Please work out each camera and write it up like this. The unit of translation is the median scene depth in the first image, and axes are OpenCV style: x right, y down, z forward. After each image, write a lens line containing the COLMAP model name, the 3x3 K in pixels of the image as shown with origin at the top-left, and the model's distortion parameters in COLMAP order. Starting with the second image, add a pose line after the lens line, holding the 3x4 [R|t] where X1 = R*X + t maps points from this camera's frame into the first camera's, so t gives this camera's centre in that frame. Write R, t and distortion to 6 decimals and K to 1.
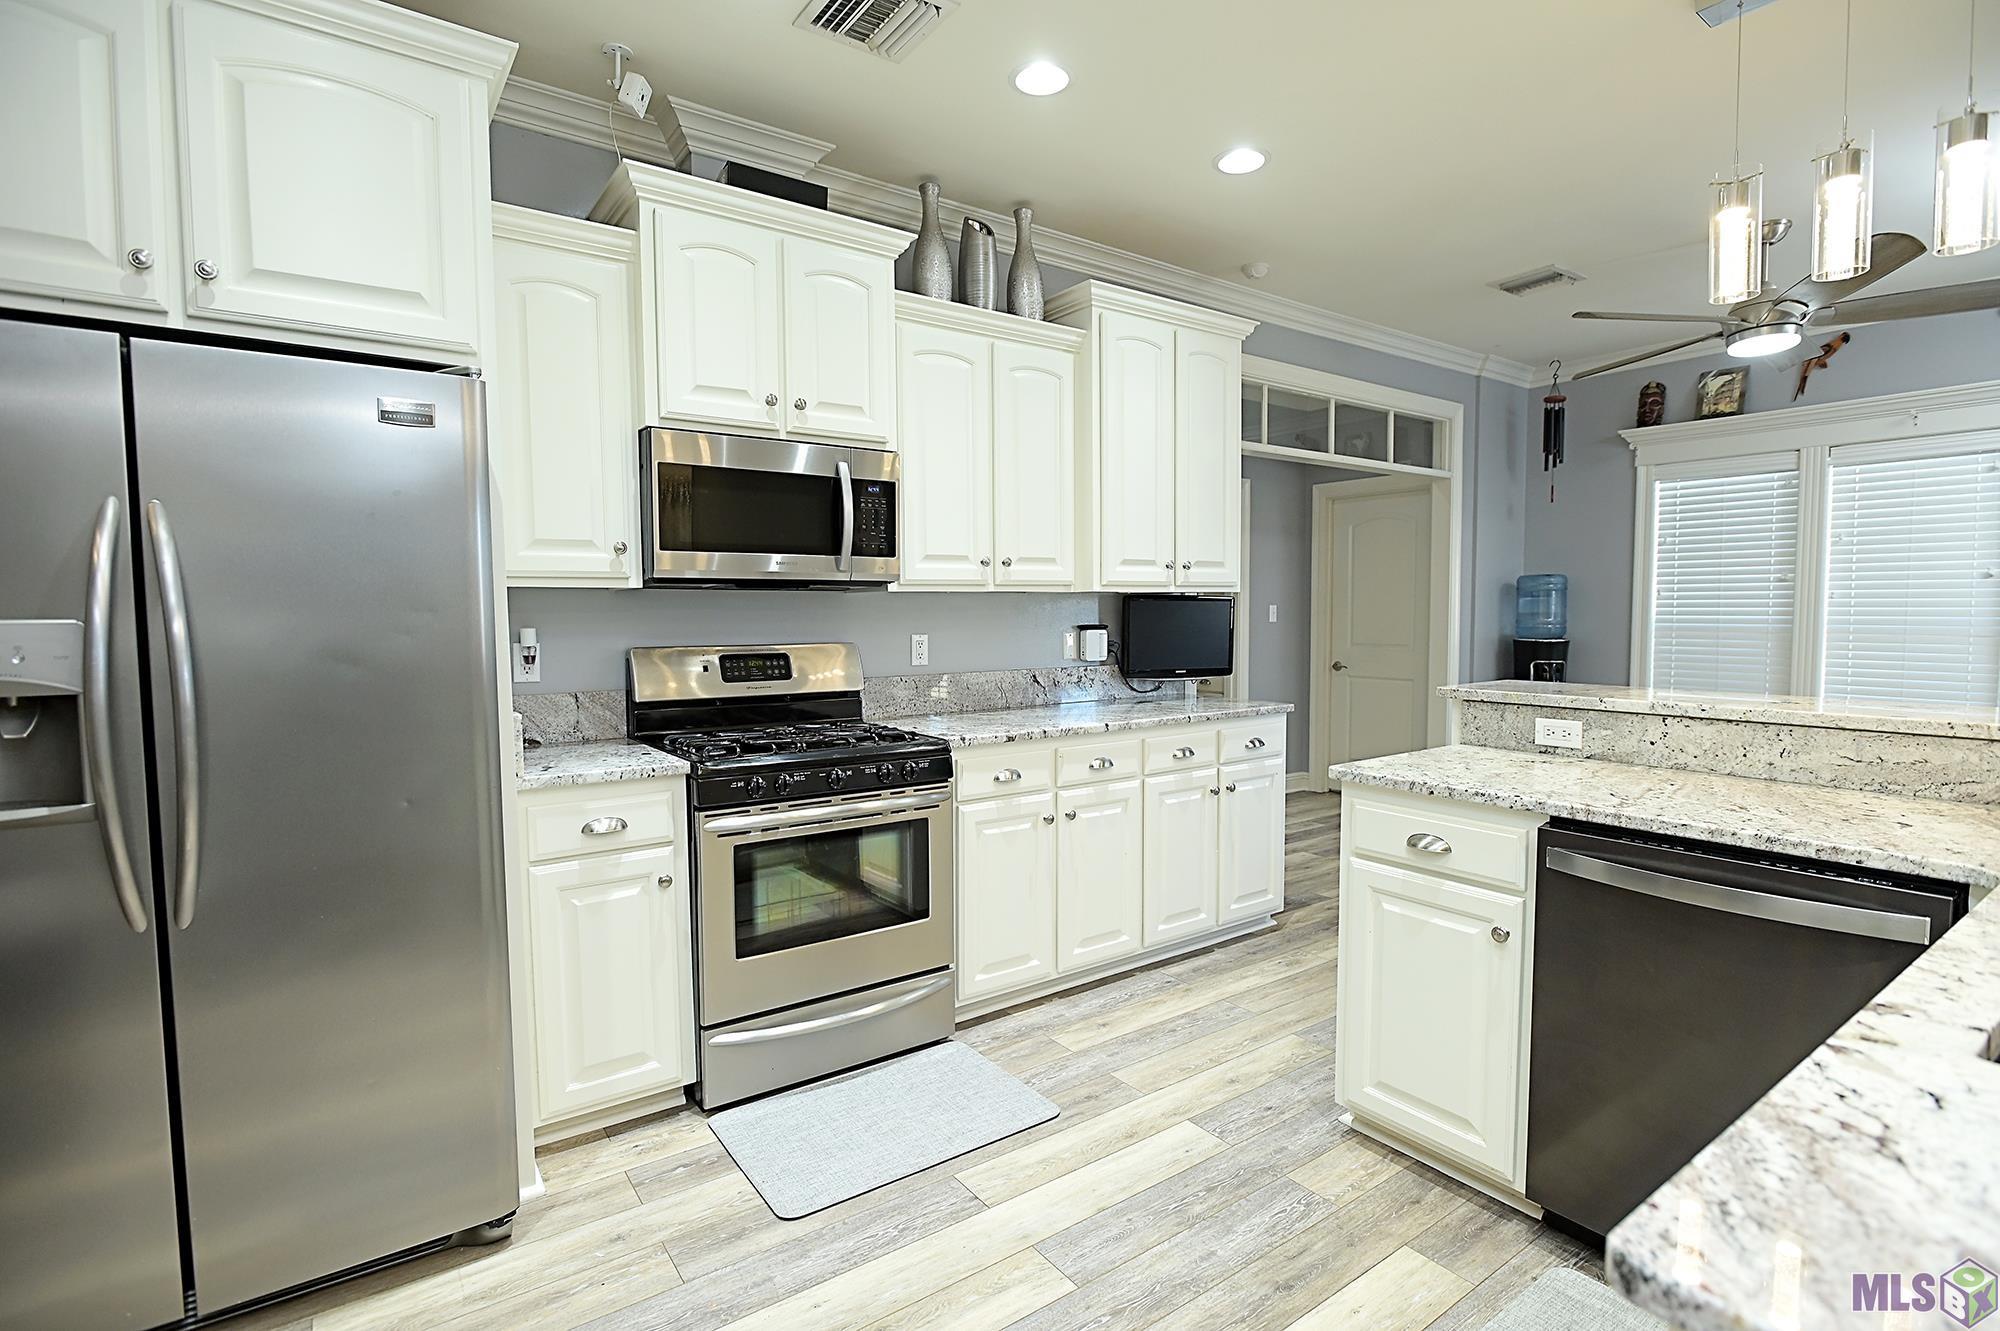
lens RADIAL K [[953.8, 0, 997.9], [0, 953.8, 678.3], [0, 0, 1]] dist [-0.015324, 0.002492]
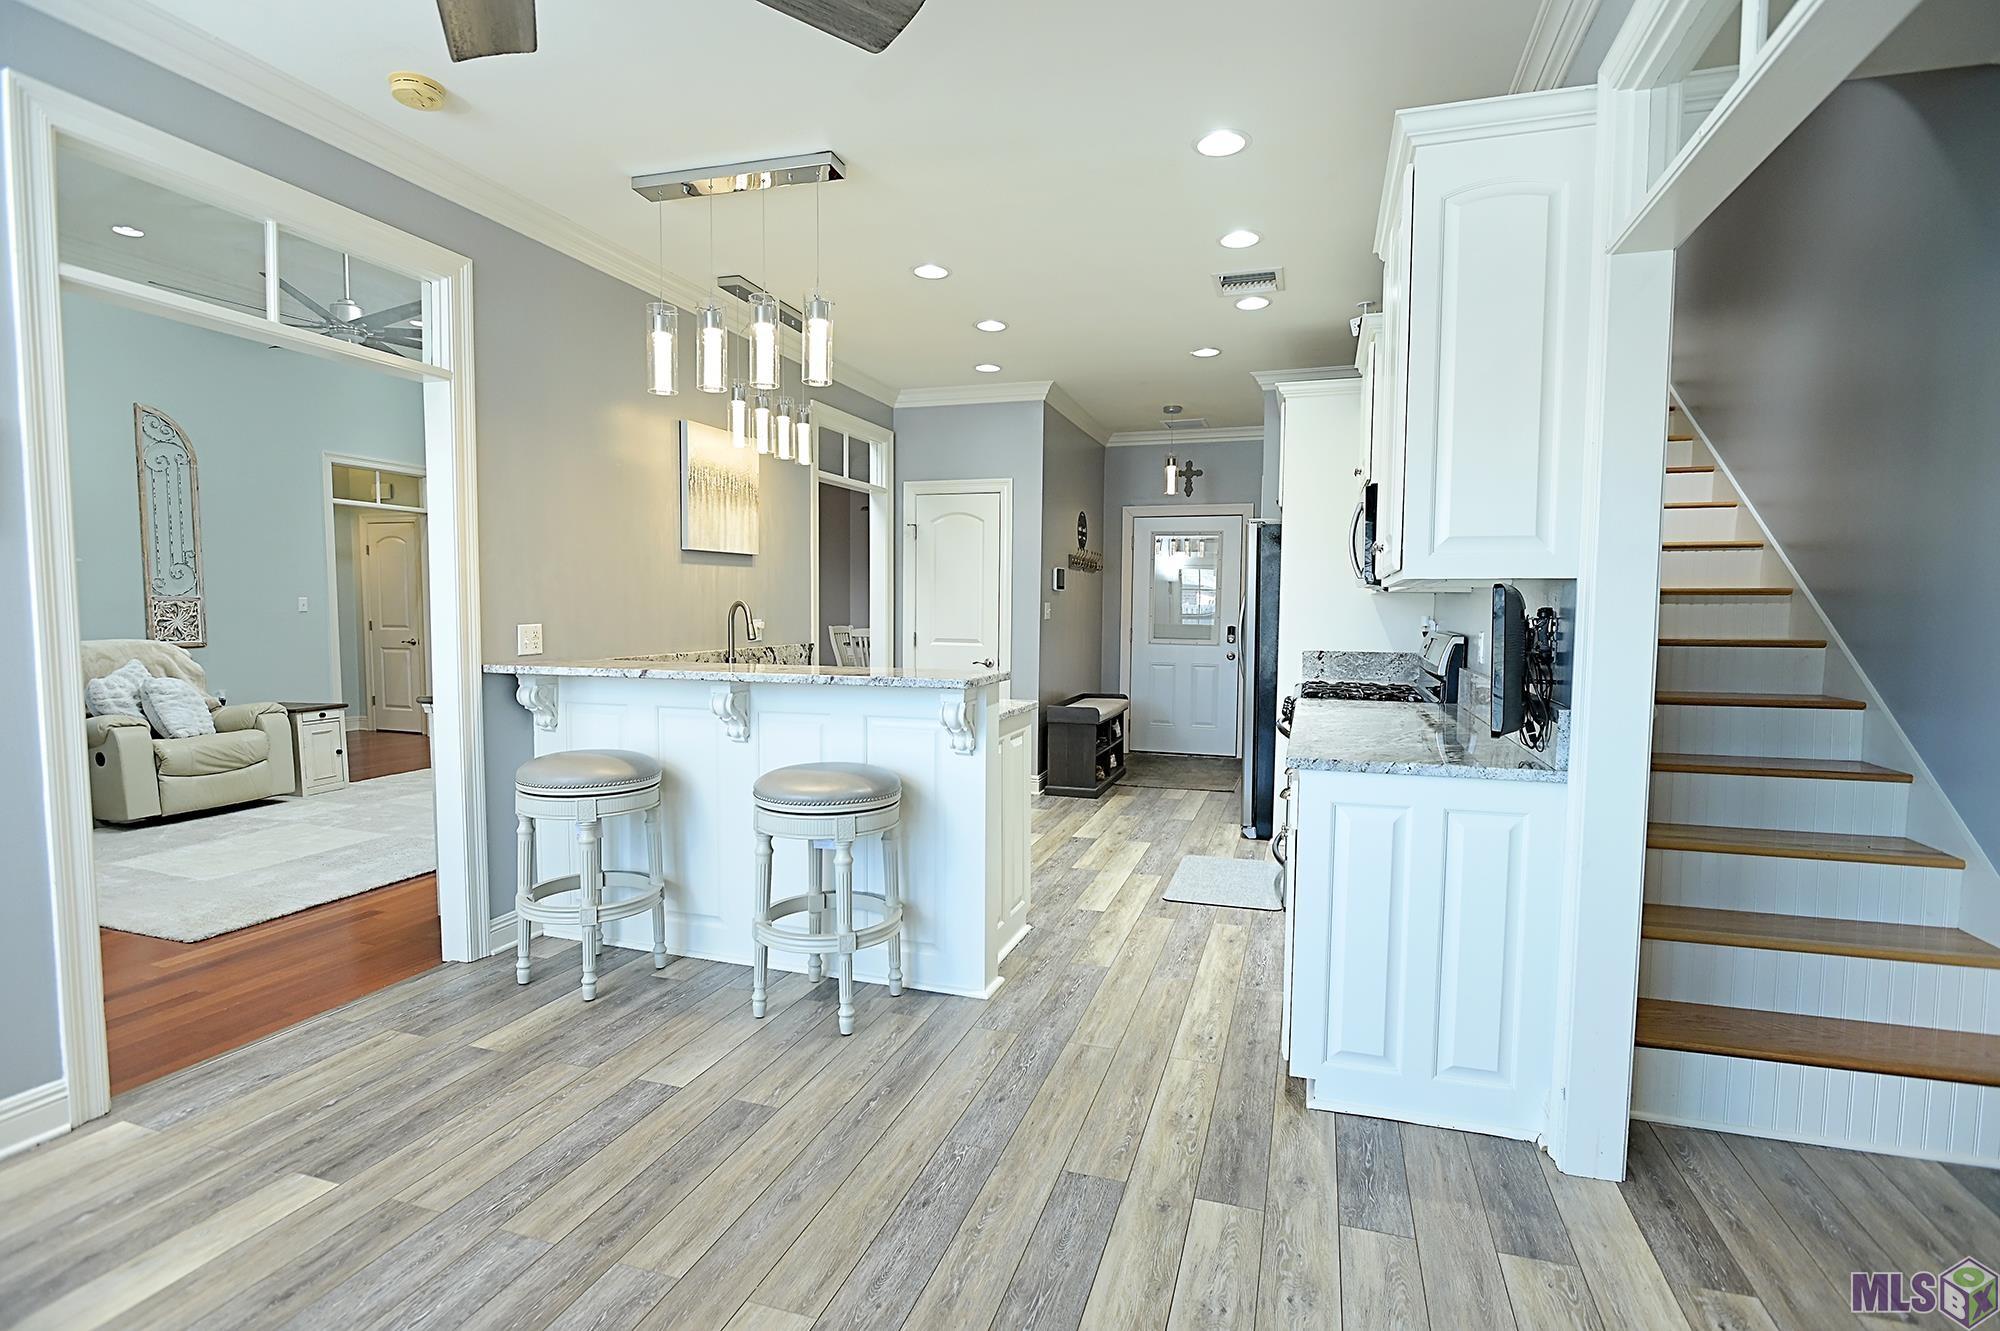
lens RADIAL K [[953.8, 0, 1010.1], [0, 953.8, 676.6], [0, 0, 1]] dist [-0.015324, 0.002492]
pose [[-0.800414, 0.047423, -0.597569, 1.085921], [-0.042237, 0.989927, 0.135134, -0.134248], [0.597958, 0.133403, -0.790348, 1.794890]]
